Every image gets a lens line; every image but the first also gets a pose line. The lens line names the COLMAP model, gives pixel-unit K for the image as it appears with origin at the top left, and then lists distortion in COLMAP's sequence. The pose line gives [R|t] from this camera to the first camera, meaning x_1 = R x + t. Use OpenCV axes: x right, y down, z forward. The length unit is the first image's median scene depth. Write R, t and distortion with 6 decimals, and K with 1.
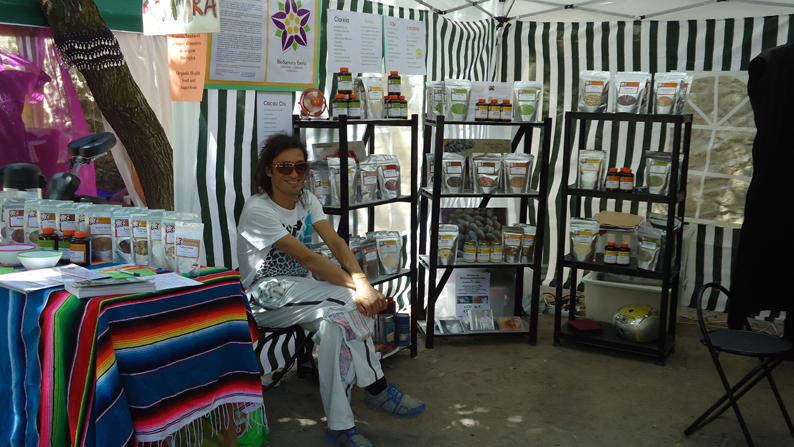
lens RADIAL K [[778.7, 0, 397.0], [0, 778.7, 223.5], [0, 0, 1]] dist [0.073786, -0.018357]
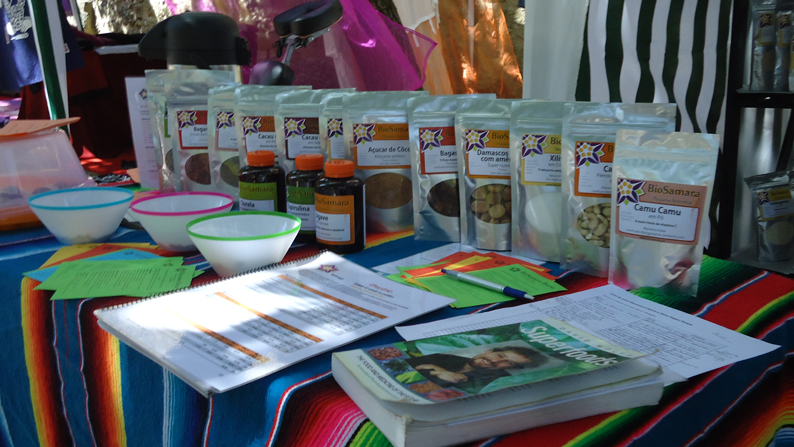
lens RADIAL K [[778.7, 0, 397.0], [0, 778.7, 223.5], [0, 0, 1]] dist [0.073786, -0.018357]
pose [[0.974073, 0.009745, -0.226023, -0.194948], [0.016315, 0.993445, 0.113143, -0.001476], [0.225644, -0.113897, 0.967529, 0.430148]]
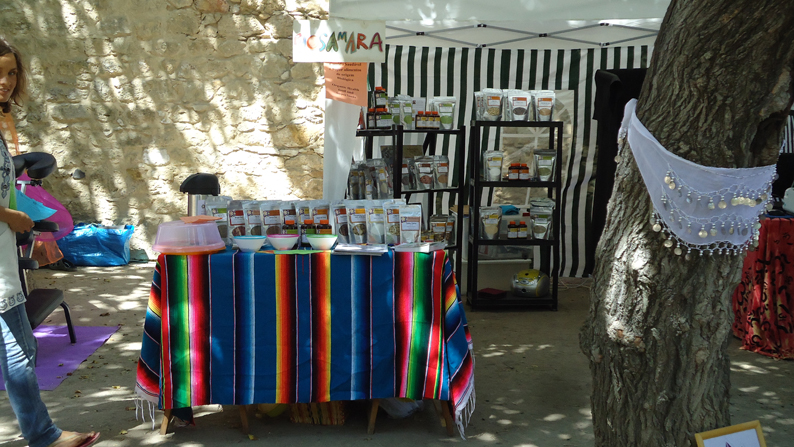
lens RADIAL K [[1000.0, 0, 397.0], [0, 1000.0, 223.5], [0, 0, 1]] dist [0.018347, 0.011193]
pose [[0.835512, -0.074748, 0.544364, -0.790349], [0.100815, 0.994740, -0.018144, 0.038286], [-0.540145, 0.070039, 0.838653, -0.270200]]
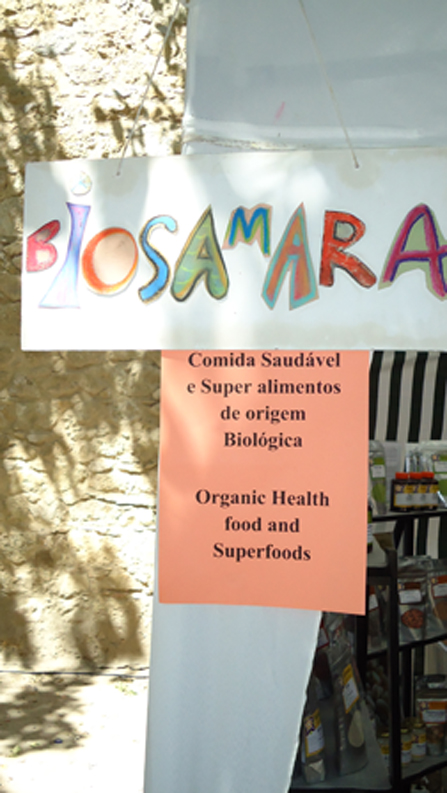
lens RADIAL K [[777.8, 0, 223.5], [0, 777.8, 396.5], [0, 0, 1]] dist [0.073786, -0.018357]
pose [[0.872081, 0.007781, 0.489299, -0.294602], [0.082772, 0.983122, -0.163158, -0.133952], [-0.482310, 0.182787, 0.856718, 0.568299]]
